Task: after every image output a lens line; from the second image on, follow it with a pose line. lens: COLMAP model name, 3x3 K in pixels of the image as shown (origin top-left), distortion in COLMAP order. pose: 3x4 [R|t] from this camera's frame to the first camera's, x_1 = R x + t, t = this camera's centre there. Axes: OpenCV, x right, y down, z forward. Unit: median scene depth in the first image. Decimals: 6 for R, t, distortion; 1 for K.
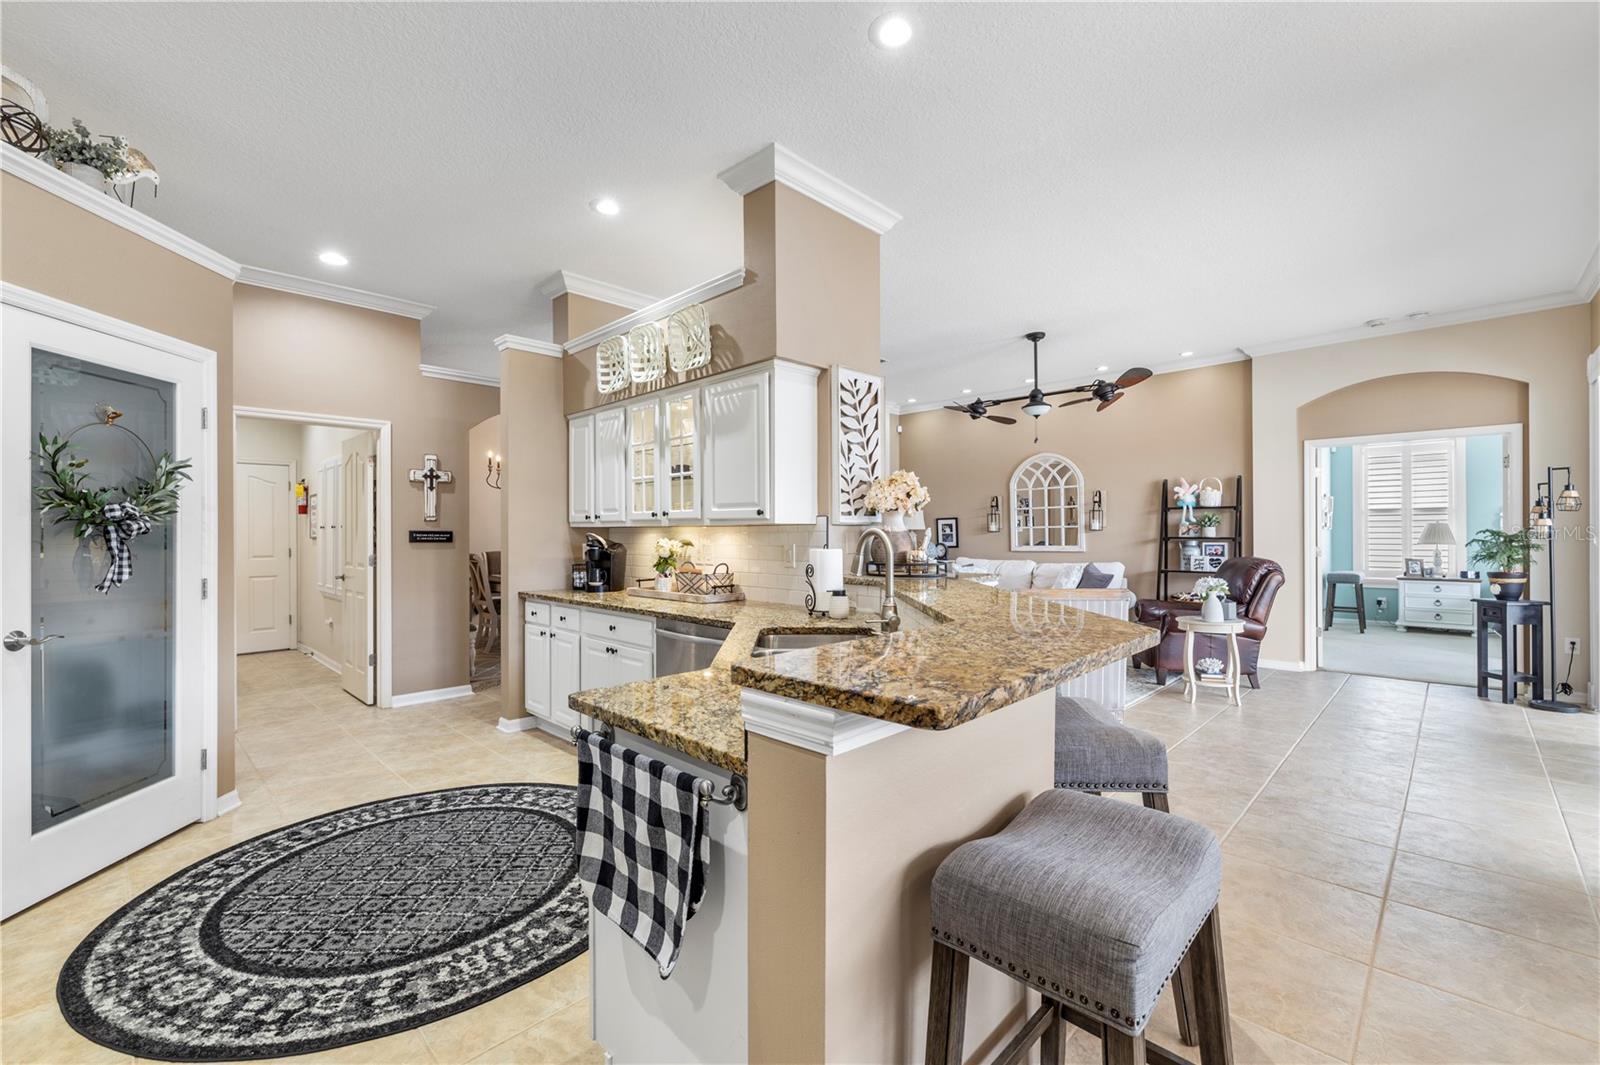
lens RADIAL K [[676.9, 0, 801.3], [0, 676.9, 535.3], [0, 0, 1]] dist [0.000507, -0.000421]
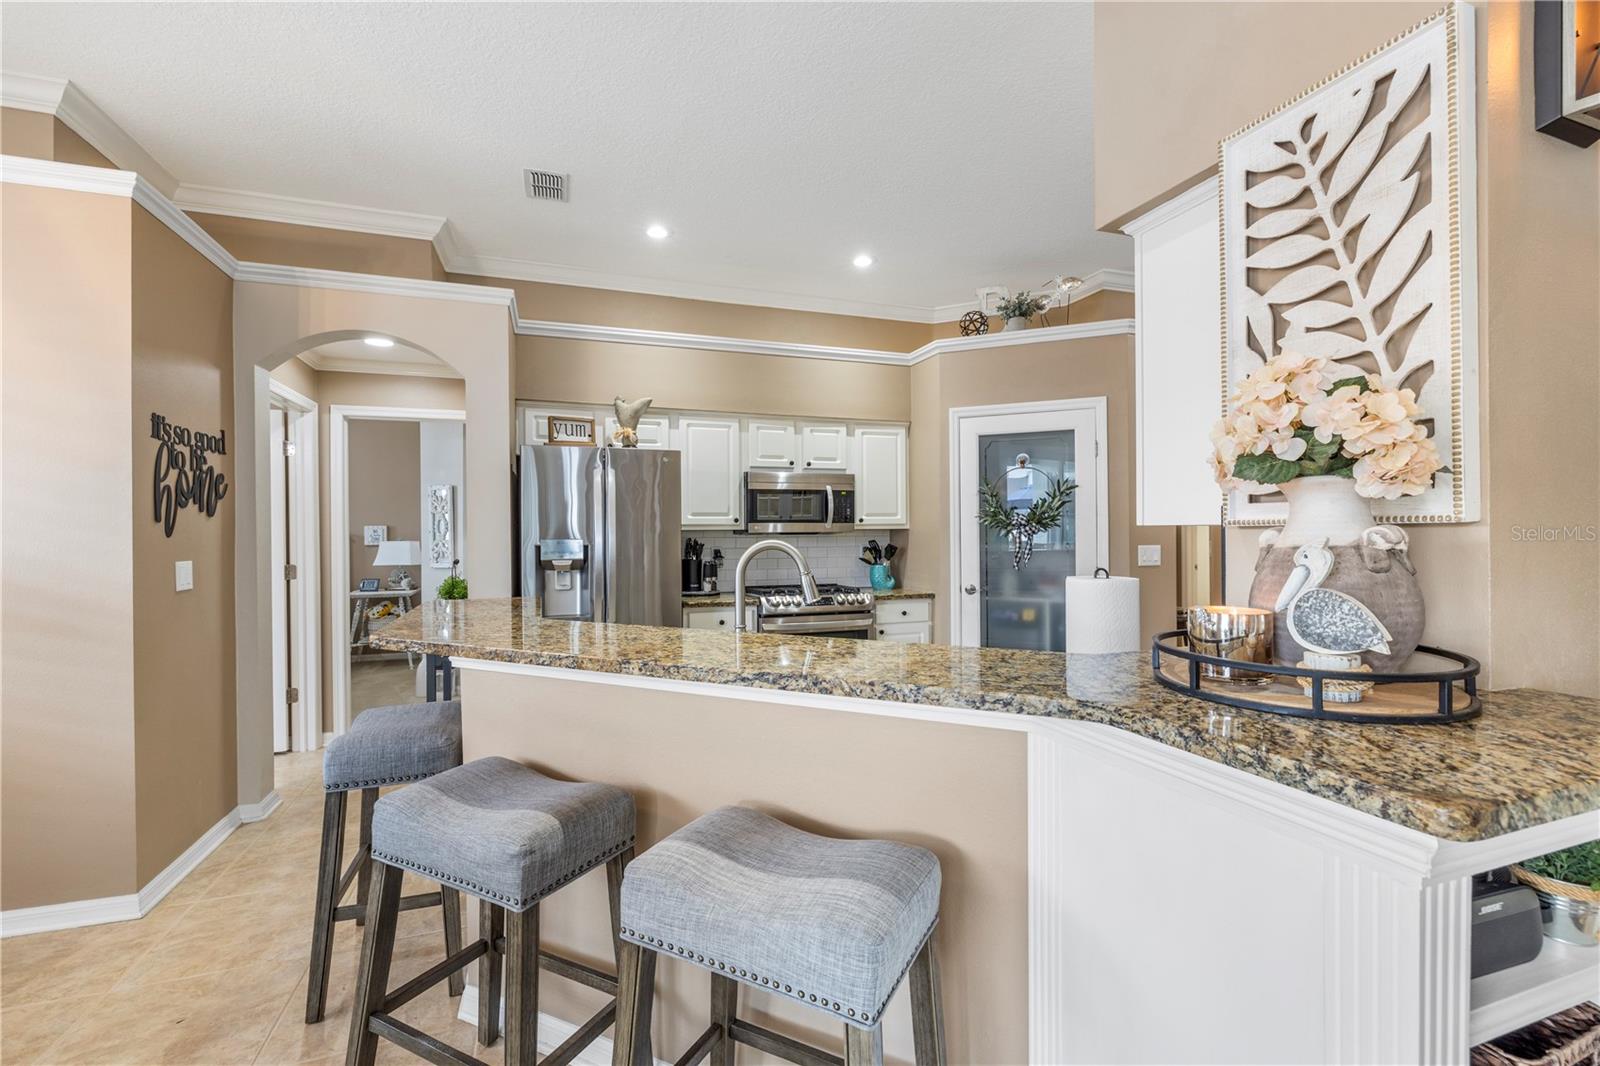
lens RADIAL K [[676.9, 0, 797.8], [0, 676.9, 531.3], [0, 0, 1]] dist [0.000507, -0.000421]
pose [[-0.443648, 0.009015, -0.896156, 0.520817], [0.006391, 0.999956, 0.006895, -0.016727], [0.896178, -0.002668, -0.443686, 0.914131]]
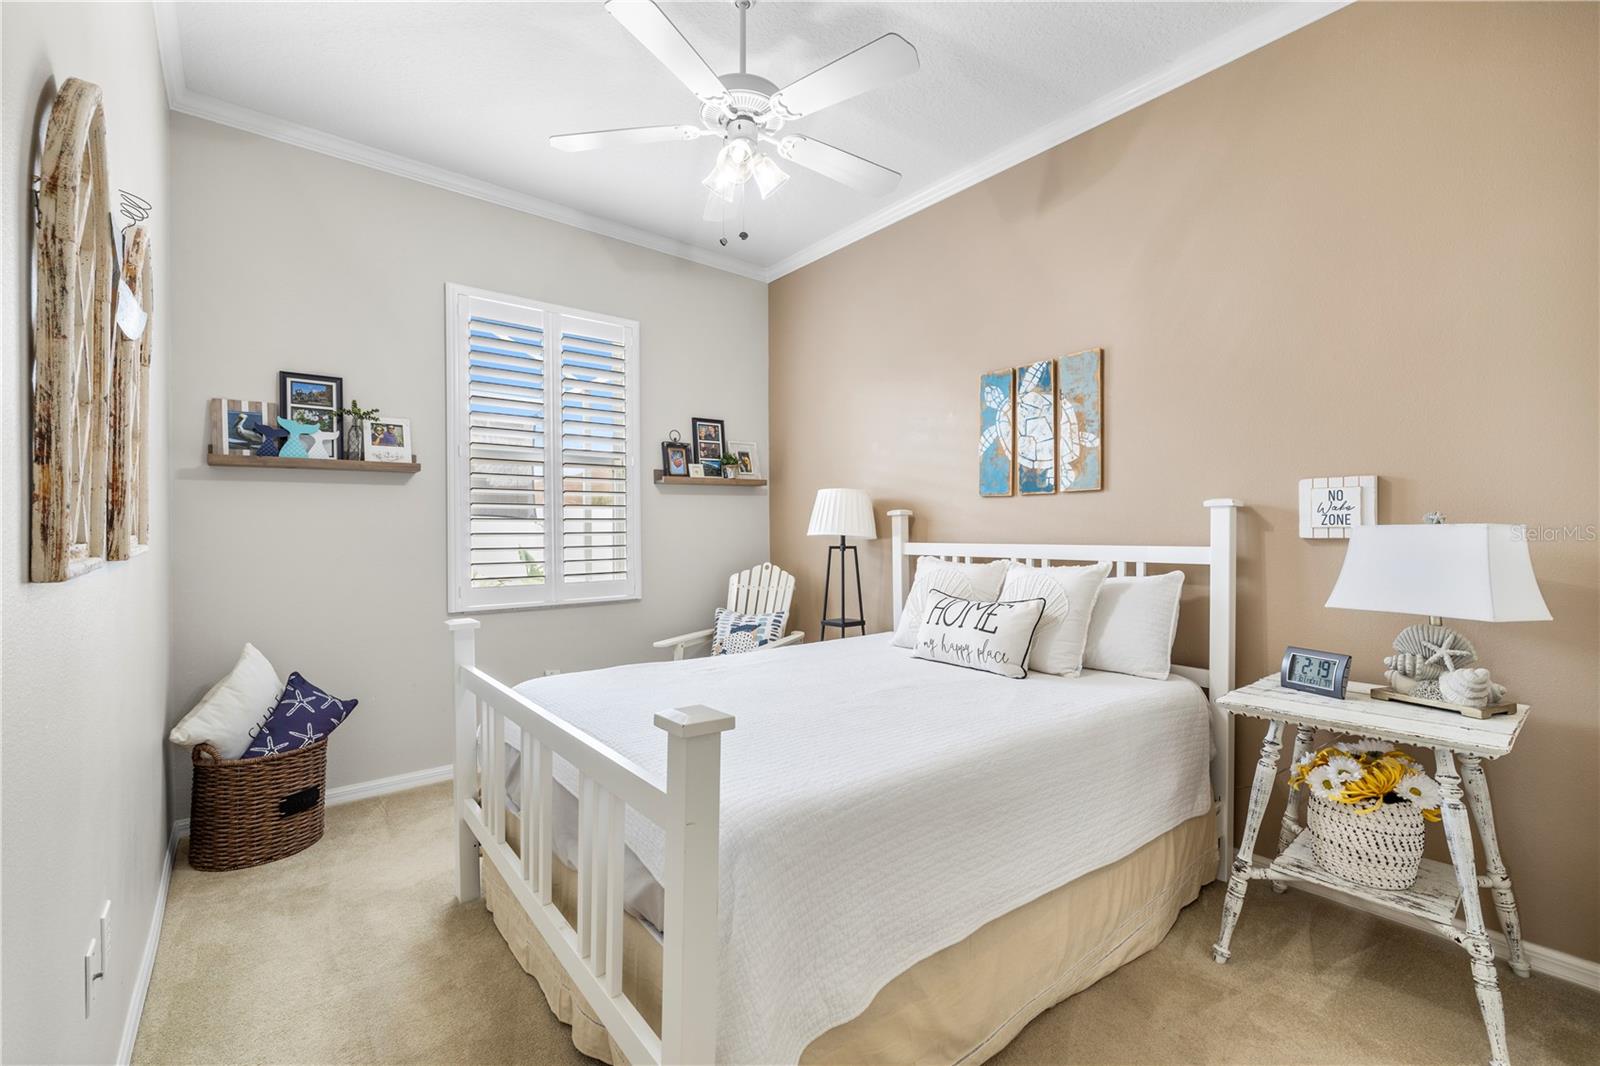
lens RADIAL K [[676.9, 0, 796.4], [0, 676.9, 525.7], [0, 0, 1]] dist [0.000507, -0.000421]
pose [[-0.993520, 0.004405, 0.113573, -0.264953], [0.004431, 0.999990, -0.000029, 0.015040], [-0.113572, 0.000474, -0.993530, -0.366532]]
